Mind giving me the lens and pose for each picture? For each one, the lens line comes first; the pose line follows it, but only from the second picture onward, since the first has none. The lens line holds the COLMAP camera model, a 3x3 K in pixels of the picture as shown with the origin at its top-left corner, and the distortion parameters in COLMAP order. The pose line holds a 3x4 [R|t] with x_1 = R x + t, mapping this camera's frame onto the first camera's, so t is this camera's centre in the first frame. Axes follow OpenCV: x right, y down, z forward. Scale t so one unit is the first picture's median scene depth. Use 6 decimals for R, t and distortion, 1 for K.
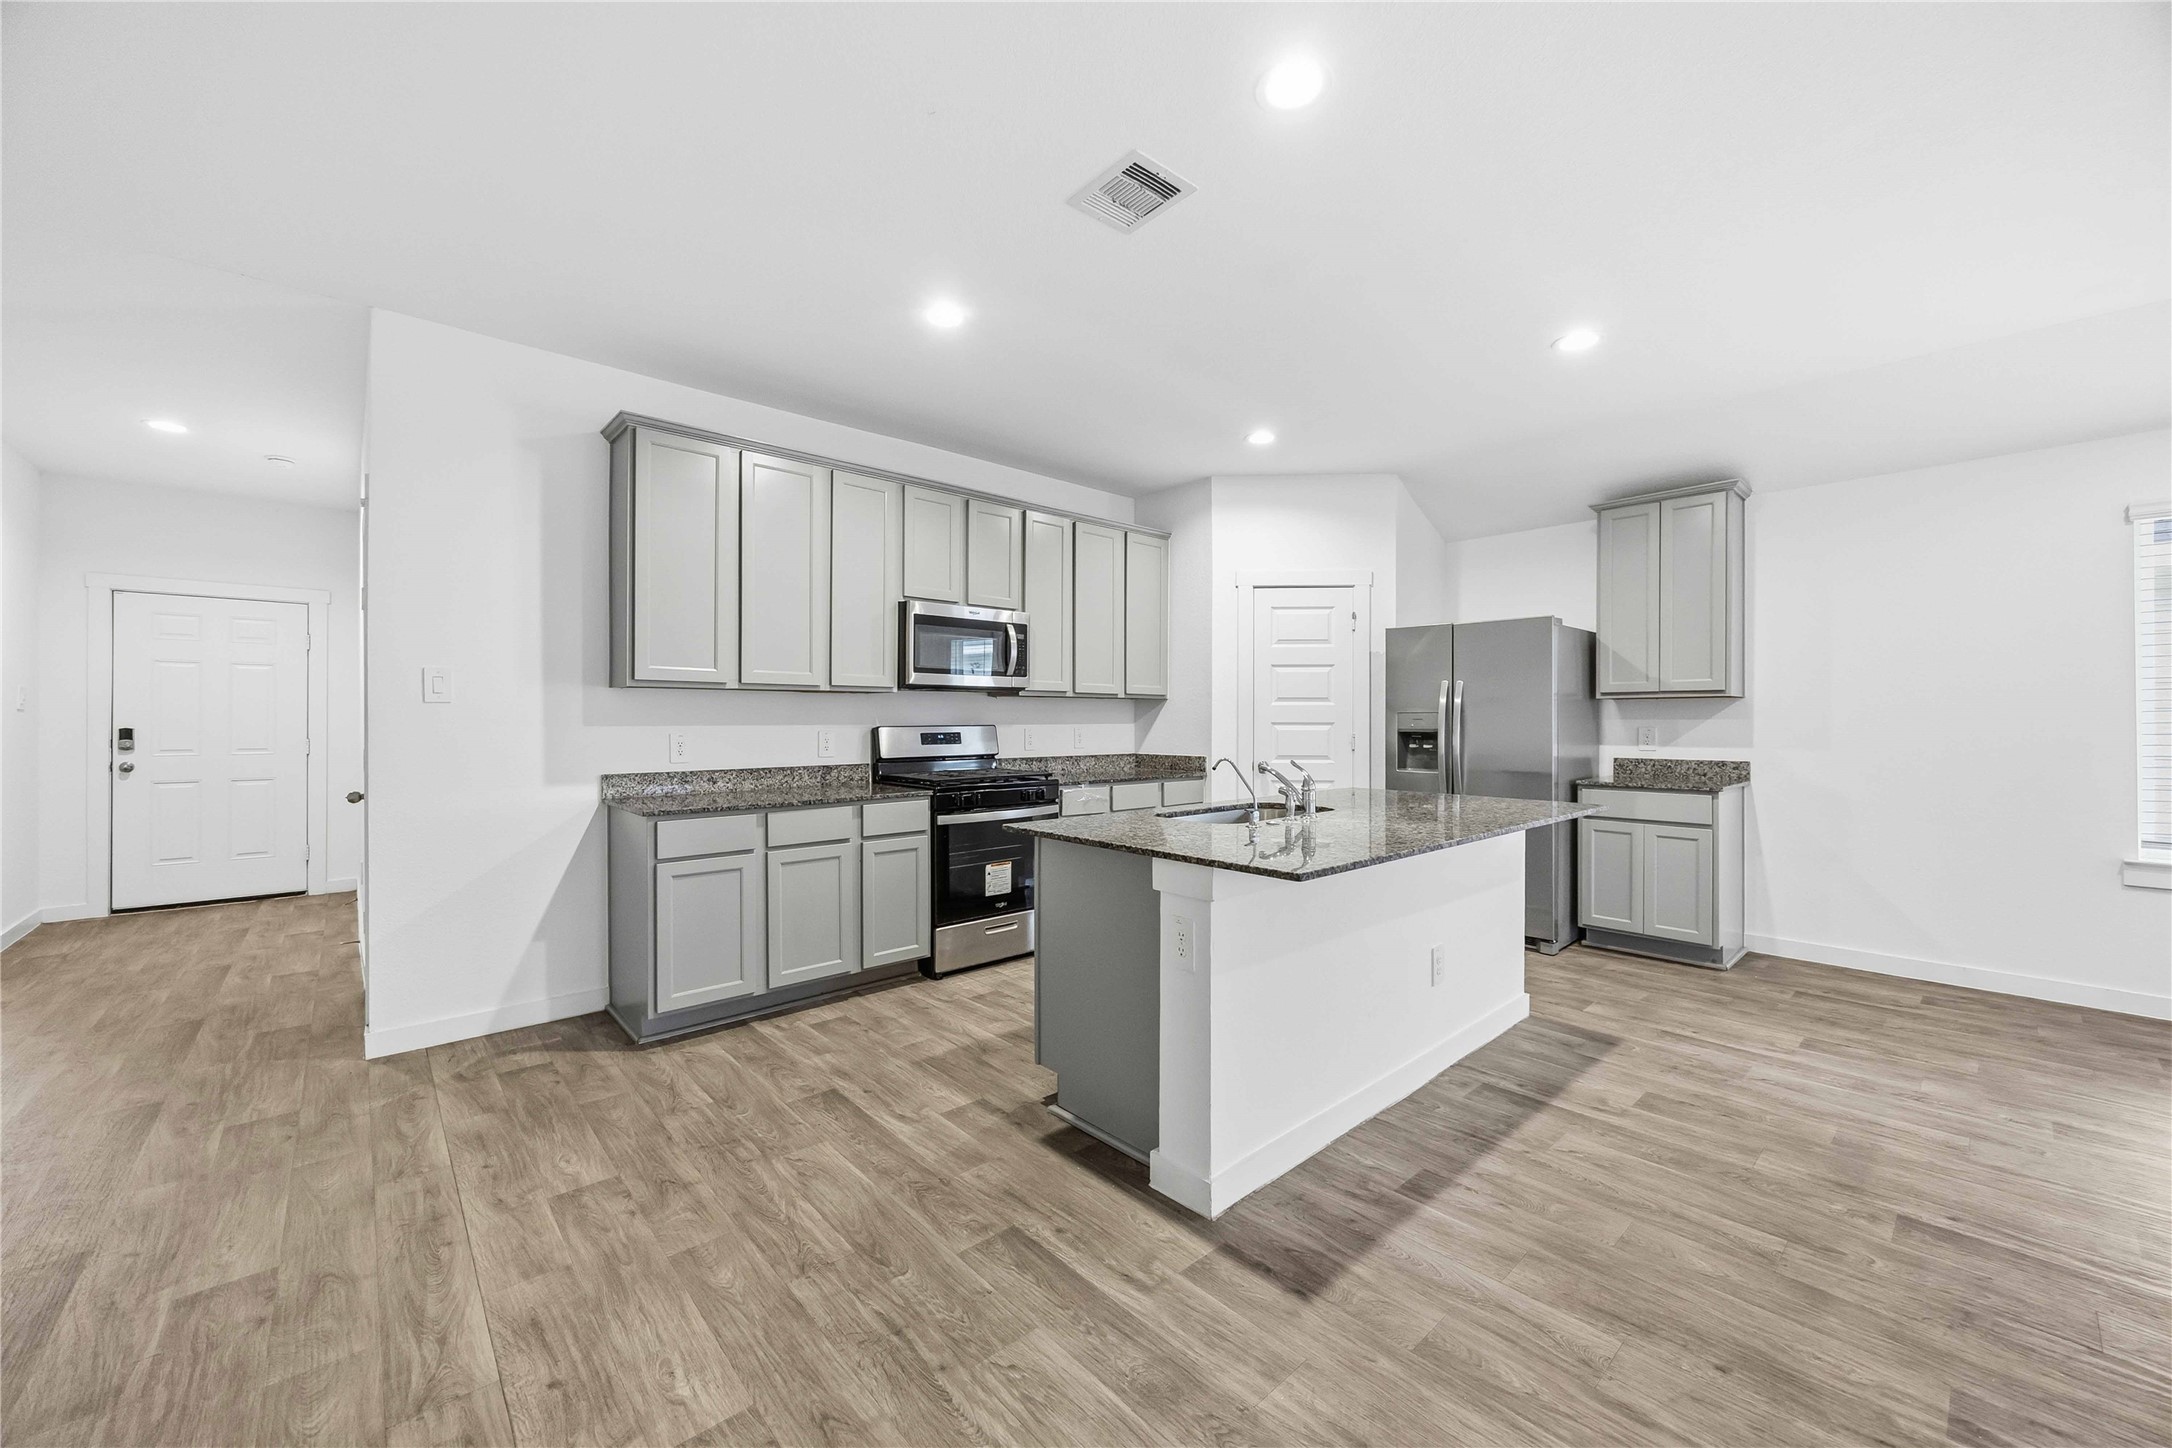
lens RADIAL K [[837.2, 0, 1075.6], [0, 837.2, 724.3], [0, 0, 1]] dist [-0.000614, -0.000499]
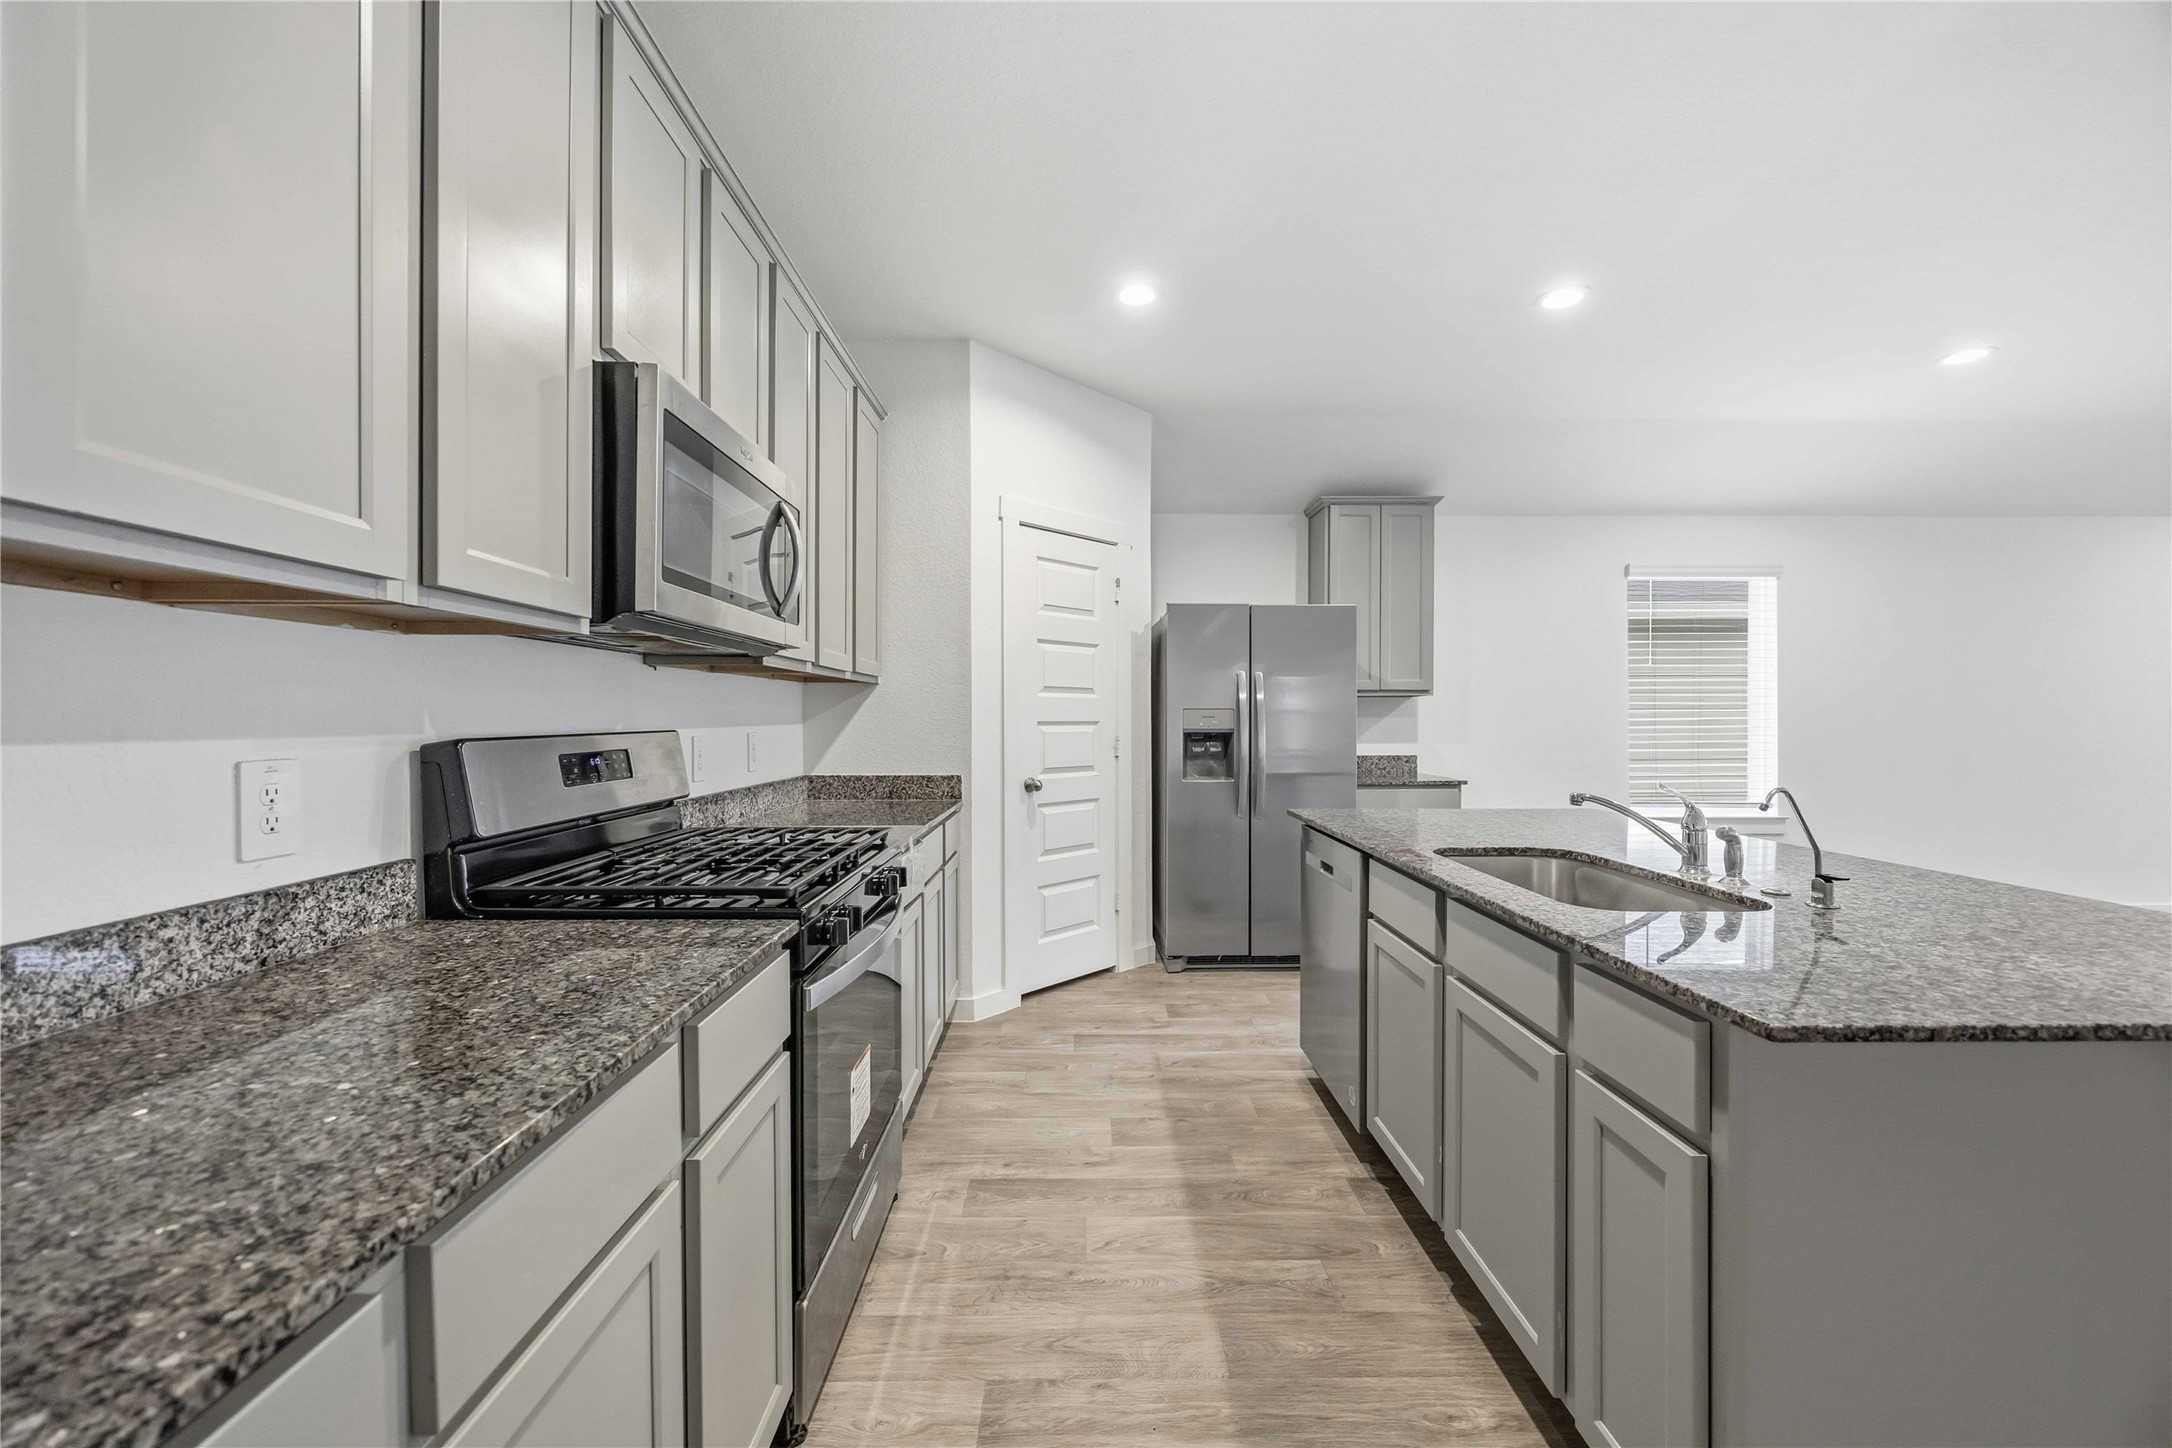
lens RADIAL K [[837.2, 0, 1075.6], [0, 837.2, 724.3], [0, 0, 1]] dist [-0.000614, -0.000499]
pose [[0.656828, -0.007274, 0.754005, -0.294387], [0.002284, 0.999968, 0.007658, -0.005136], [-0.754037, -0.003308, 0.656824, 0.554655]]
